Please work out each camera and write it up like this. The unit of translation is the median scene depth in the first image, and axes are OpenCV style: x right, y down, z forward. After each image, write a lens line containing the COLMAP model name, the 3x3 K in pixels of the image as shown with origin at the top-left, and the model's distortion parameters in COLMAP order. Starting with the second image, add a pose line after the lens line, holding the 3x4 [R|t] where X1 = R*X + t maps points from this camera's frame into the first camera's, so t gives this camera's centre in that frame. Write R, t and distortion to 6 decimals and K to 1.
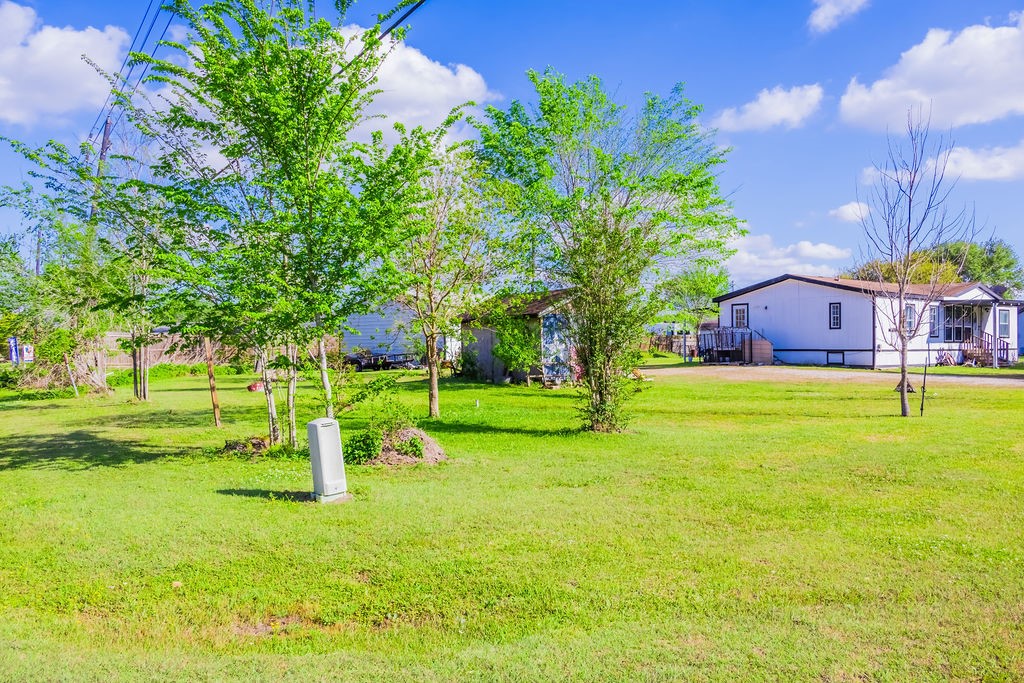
lens RADIAL K [[845.5, 0, 512.2], [0, 845.5, 345.5], [0, 0, 1]] dist [0.018920, -0.021548]
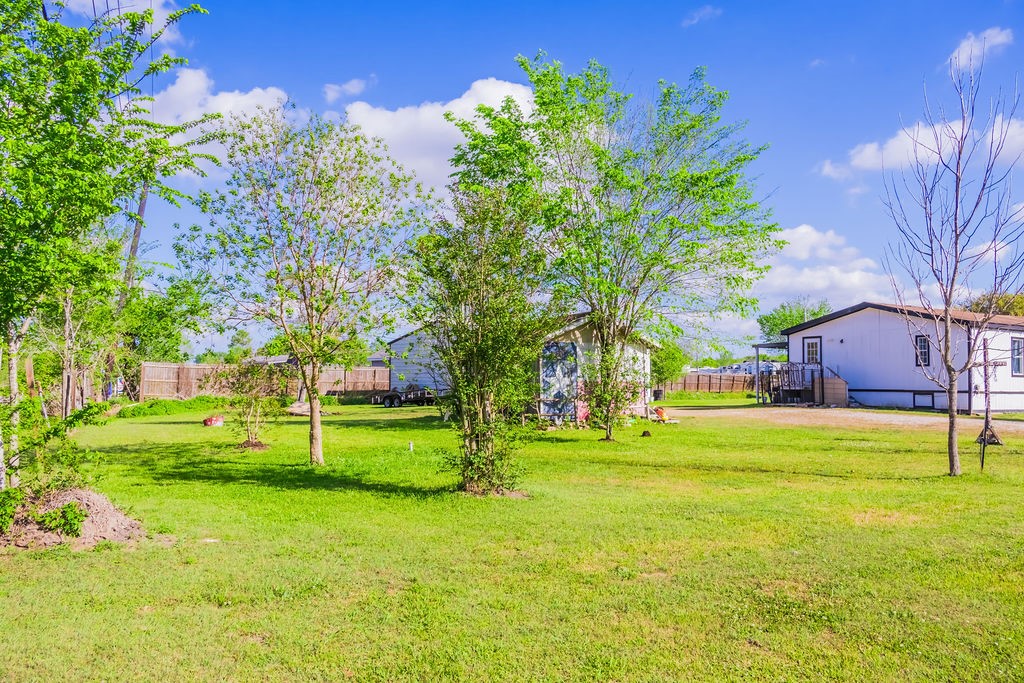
lens RADIAL K [[845.5, 0, 514.3], [0, 845.5, 340.8], [0, 0, 1]] dist [0.018920, -0.021548]
pose [[0.992114, 0.007047, -0.125137, 0.084495], [-0.013452, 0.998638, -0.050411, 0.003565], [0.124611, 0.051697, 0.990858, 0.110313]]
